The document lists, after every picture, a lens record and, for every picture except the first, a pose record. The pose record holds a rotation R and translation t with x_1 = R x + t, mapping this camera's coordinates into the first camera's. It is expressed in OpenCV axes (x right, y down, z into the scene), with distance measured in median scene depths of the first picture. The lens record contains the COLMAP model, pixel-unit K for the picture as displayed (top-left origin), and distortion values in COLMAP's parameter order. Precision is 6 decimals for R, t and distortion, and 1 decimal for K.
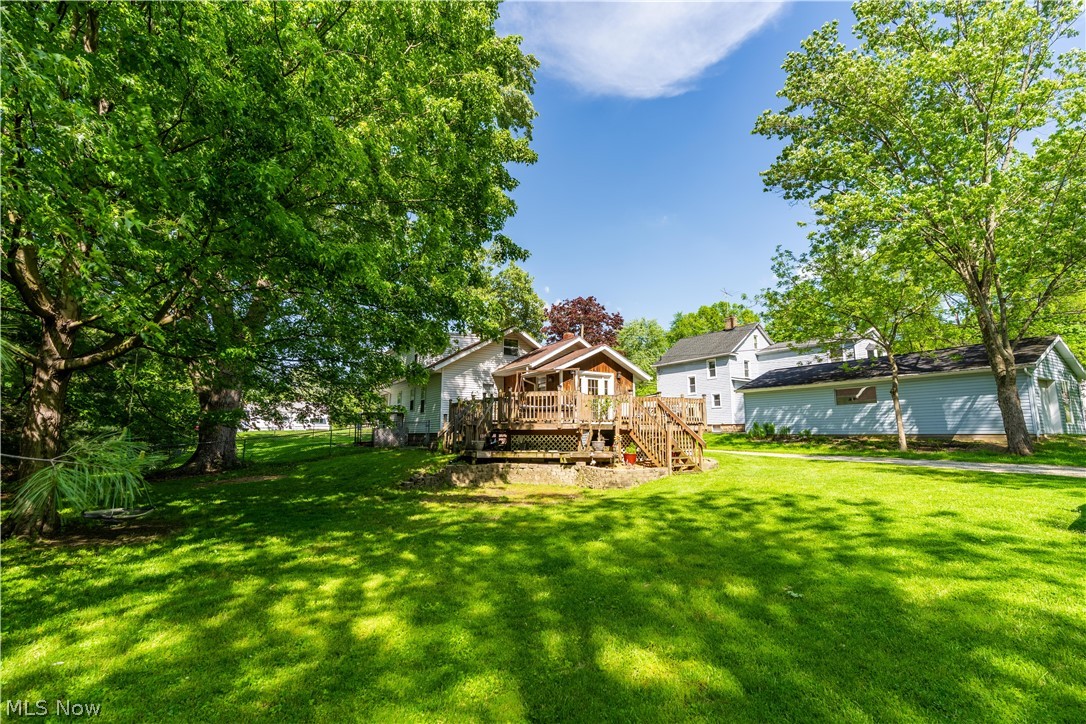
lens RADIAL K [[489.0, 0, 544.8], [0, 489.0, 363.1], [0, 0, 1]] dist [-0.000246, 0.001059]
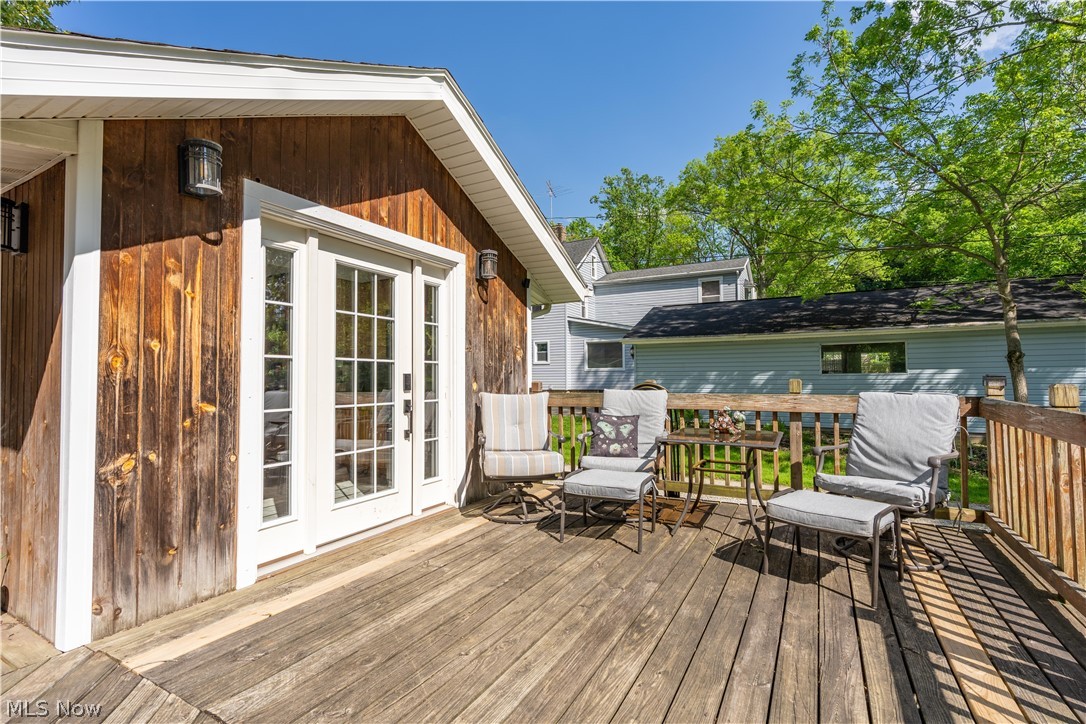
lens RADIAL K [[489.0, 0, 544.8], [0, 489.0, 363.1], [0, 0, 1]] dist [-0.000246, 0.001059]
pose [[0.866682, 0.003601, 0.498847, 0.063521], [-0.063016, 0.992754, 0.102315, 0.043202], [-0.494864, -0.120110, 0.860629, 0.779253]]
